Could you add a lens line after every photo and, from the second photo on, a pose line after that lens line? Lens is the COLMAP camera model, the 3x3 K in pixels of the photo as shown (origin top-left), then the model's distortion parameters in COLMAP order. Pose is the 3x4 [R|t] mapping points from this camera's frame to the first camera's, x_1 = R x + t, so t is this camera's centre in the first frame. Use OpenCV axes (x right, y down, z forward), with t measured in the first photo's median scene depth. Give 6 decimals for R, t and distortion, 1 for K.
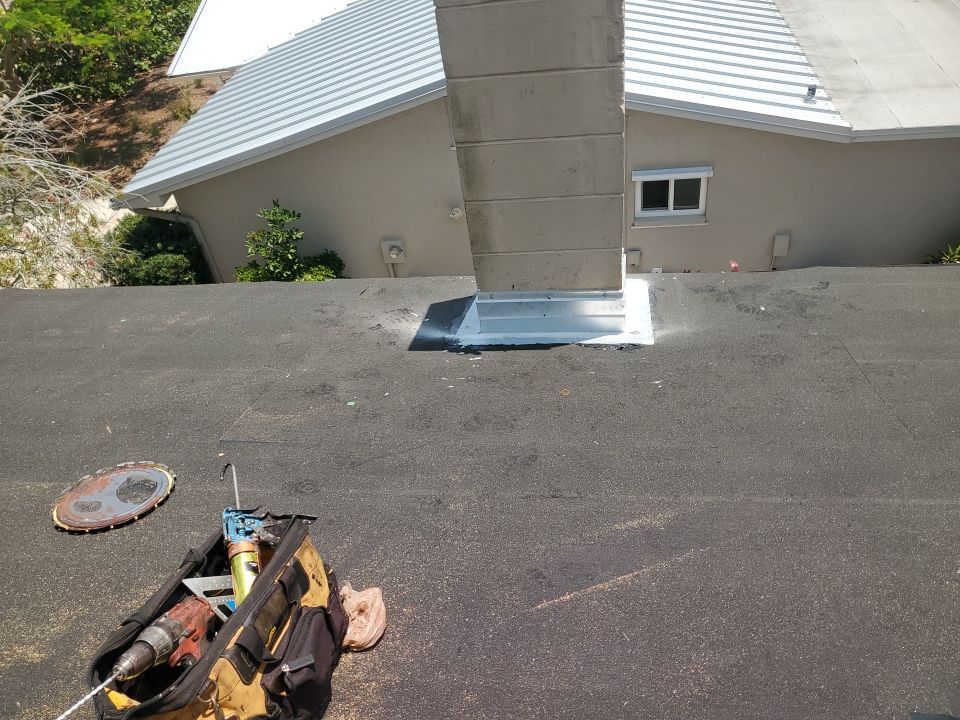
lens RADIAL K [[746.9, 0, 466.2], [0, 746.9, 359.2], [0, 0, 1]] dist [0.024313, -0.000371]
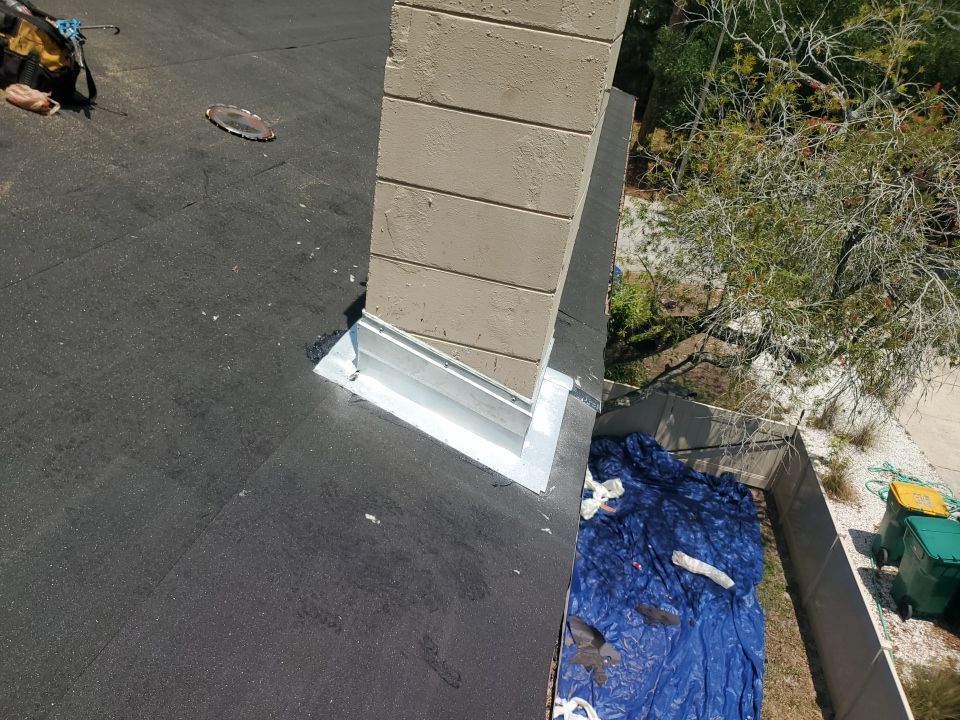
lens RADIAL K [[746.9, 0, 466.2], [0, 746.9, 359.2], [0, 0, 1]] dist [0.024313, -0.000371]
pose [[-0.103703, 0.557092, -0.823951, 0.210427], [-0.732502, 0.517619, 0.442167, -0.118641], [0.672820, 0.649399, 0.354392, 0.197372]]
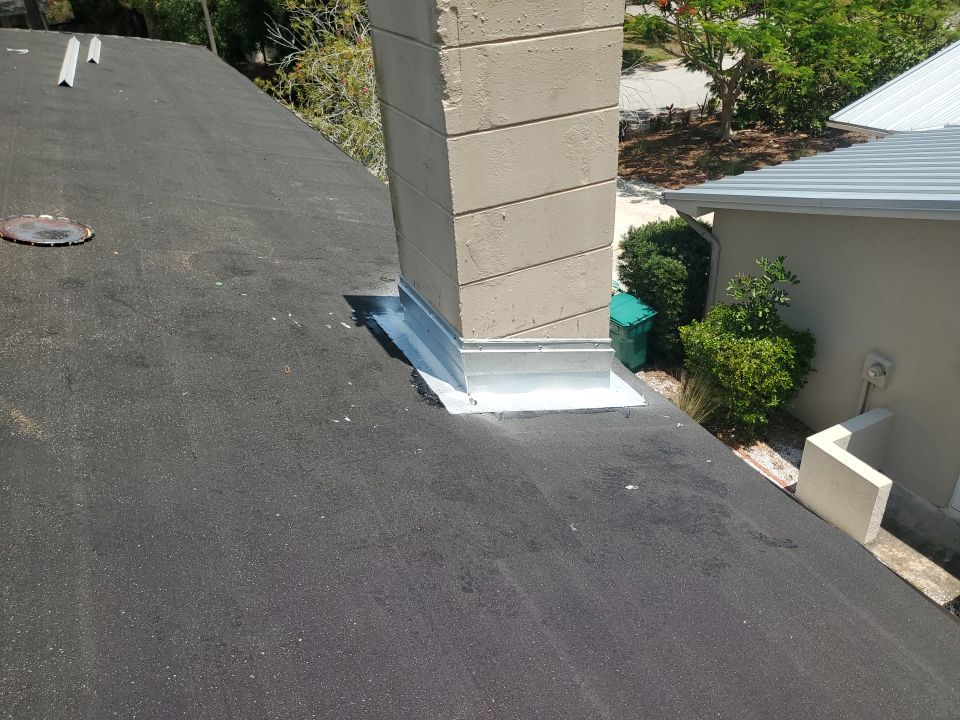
lens RADIAL K [[746.9, 0, 466.2], [0, 746.9, 359.2], [0, 0, 1]] dist [0.024313, -0.000371]
pose [[0.565258, 0.509619, -0.648669, 0.180562], [-0.542036, 0.822222, 0.173631, -0.052080], [0.621836, 0.253456, 0.741000, 0.095019]]
